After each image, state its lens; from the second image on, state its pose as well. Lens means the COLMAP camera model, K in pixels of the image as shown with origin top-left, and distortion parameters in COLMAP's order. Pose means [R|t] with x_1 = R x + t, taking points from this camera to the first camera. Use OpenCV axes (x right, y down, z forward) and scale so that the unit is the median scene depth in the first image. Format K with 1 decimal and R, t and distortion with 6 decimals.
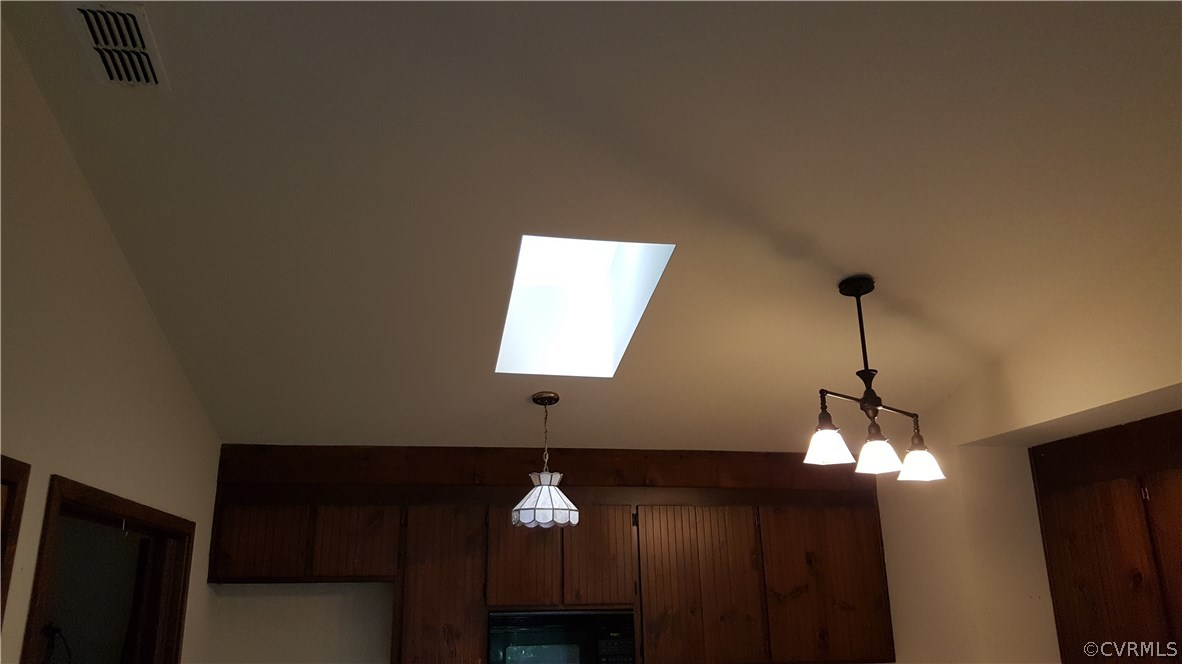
lens RADIAL K [[878.3, 0, 566.0], [0, 878.3, 330.6], [0, 0, 1]] dist [0.163715, -0.266793]
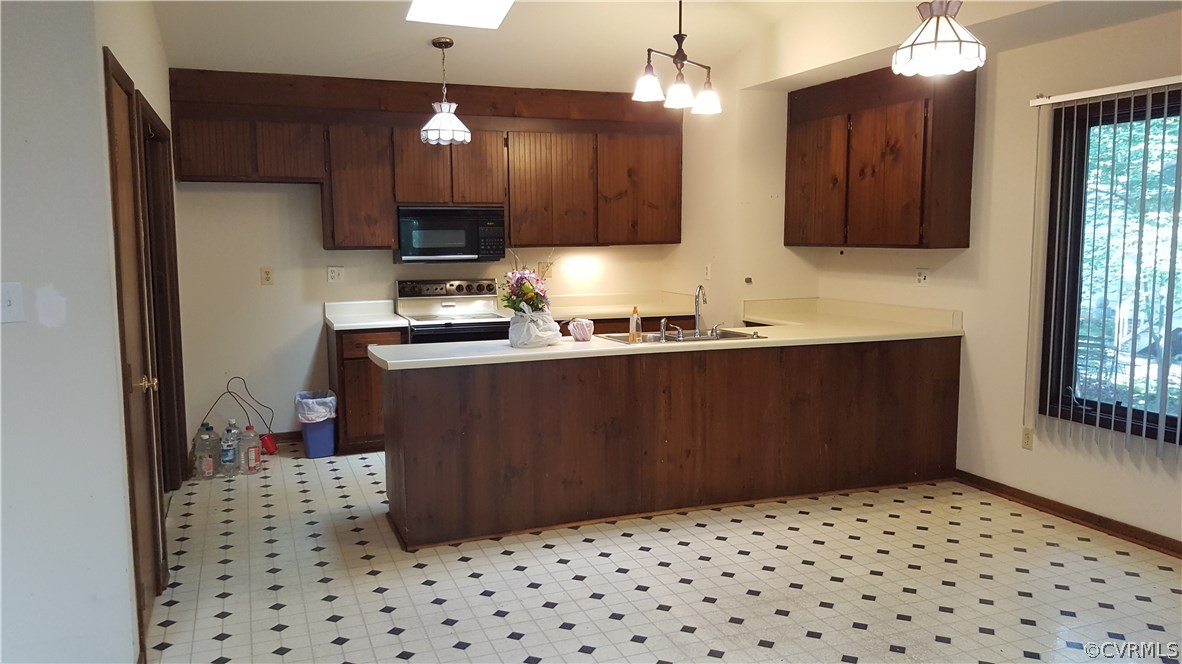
lens RADIAL K [[878.3, 0, 566.0], [0, 878.3, 330.6], [0, 0, 1]] dist [0.163715, -0.266793]
pose [[0.982708, -0.018009, 0.184283, -0.088502], [-0.055781, 0.920228, 0.387388, -0.047013], [-0.176559, -0.390969, 0.903311, -0.340562]]
